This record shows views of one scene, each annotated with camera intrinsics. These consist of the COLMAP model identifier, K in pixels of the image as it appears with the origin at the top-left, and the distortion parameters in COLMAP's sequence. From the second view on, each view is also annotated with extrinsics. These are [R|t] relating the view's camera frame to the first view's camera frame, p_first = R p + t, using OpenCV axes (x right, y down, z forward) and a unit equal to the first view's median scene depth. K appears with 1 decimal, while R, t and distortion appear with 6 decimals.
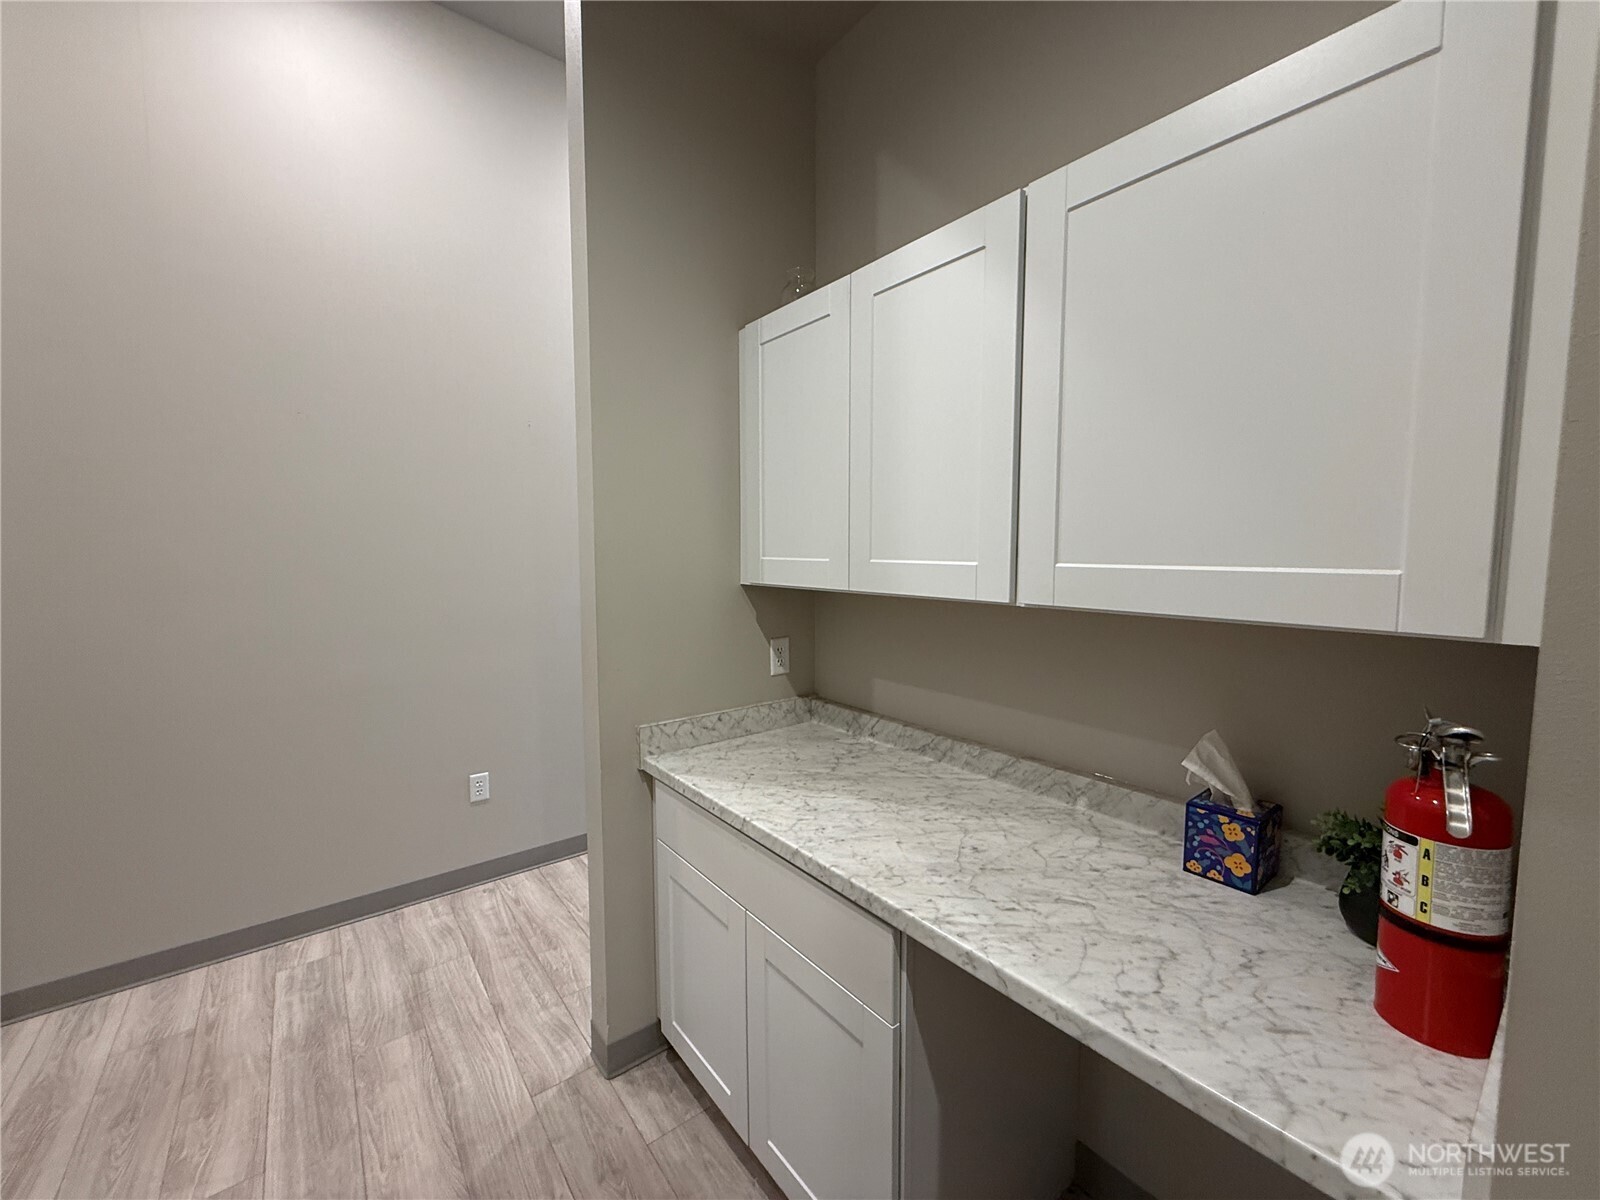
lens RADIAL K [[645.1, 0, 806.9], [0, 645.1, 604.0], [0, 0, 1]] dist [-0.000600, -0.000014]
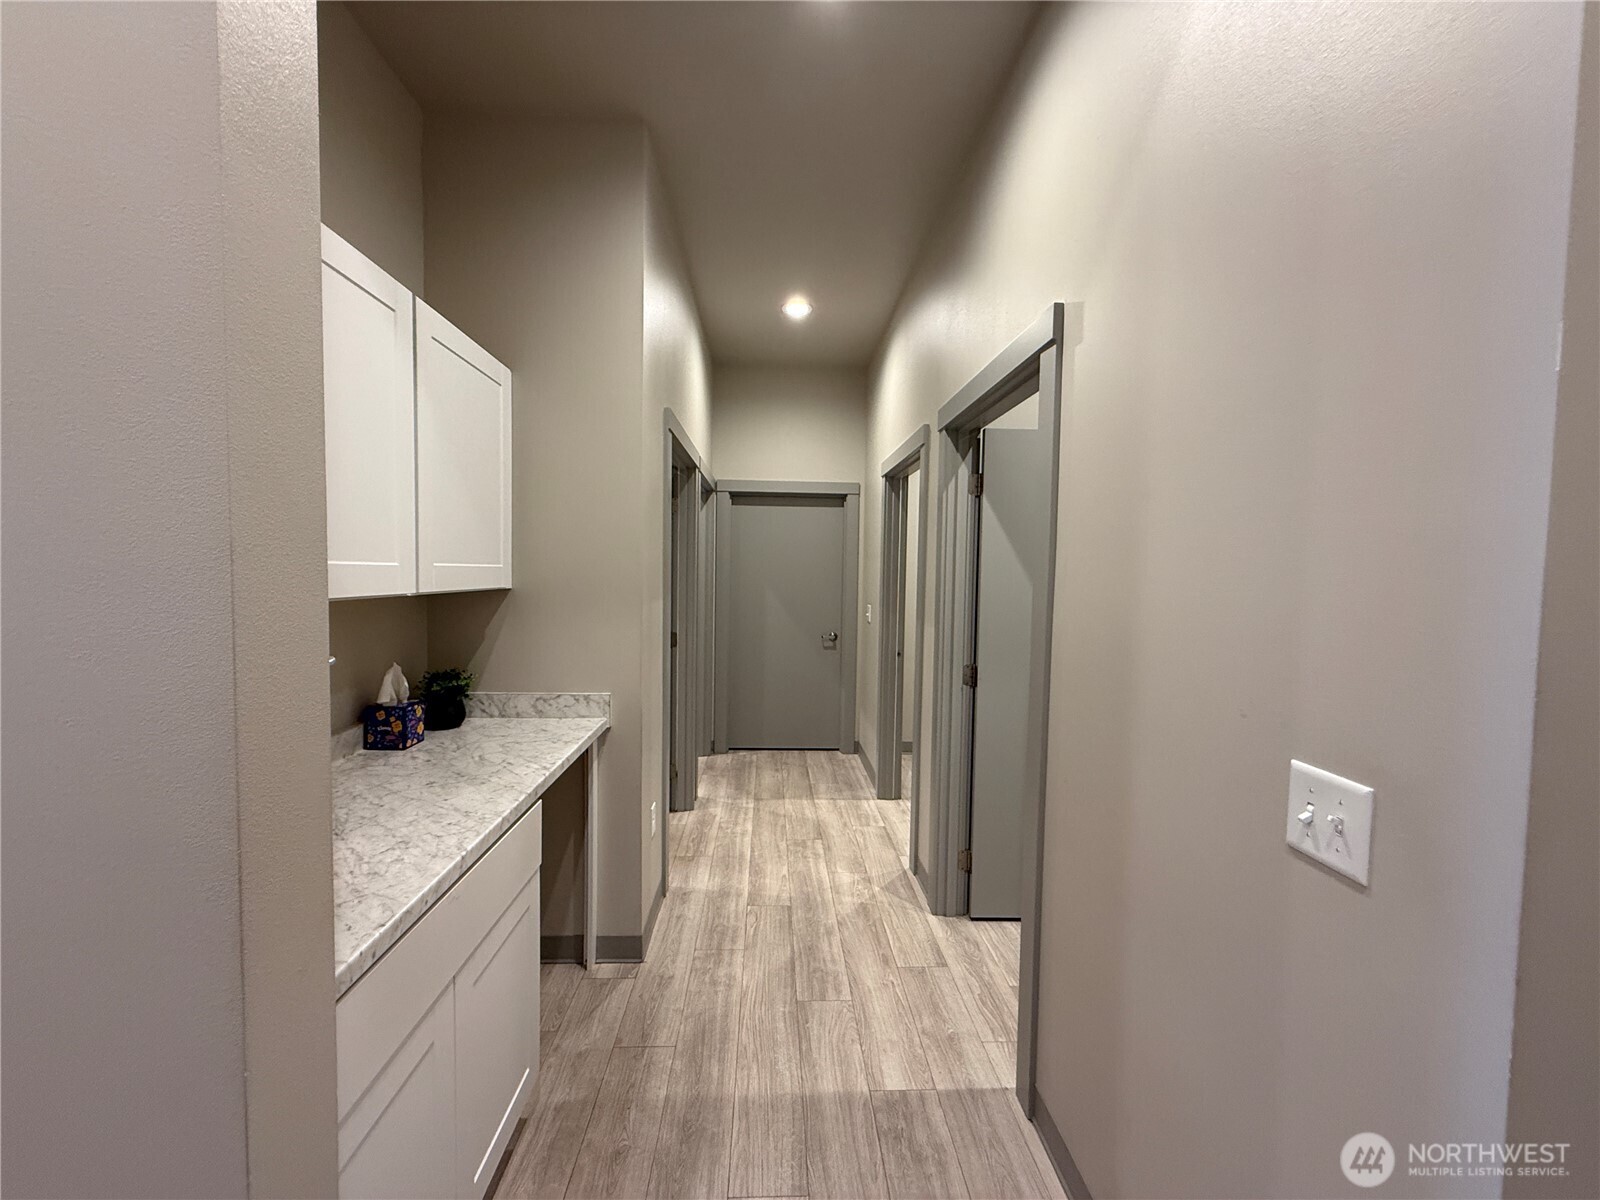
lens RADIAL K [[645.1, 0, 798.5], [0, 645.1, 601.6], [0, 0, 1]] dist [-0.000600, -0.000014]
pose [[-0.809910, -0.043434, 0.584943, -0.973999], [0.033862, 0.992129, 0.120554, -0.103447], [-0.585575, 0.117445, -0.802065, 1.406773]]
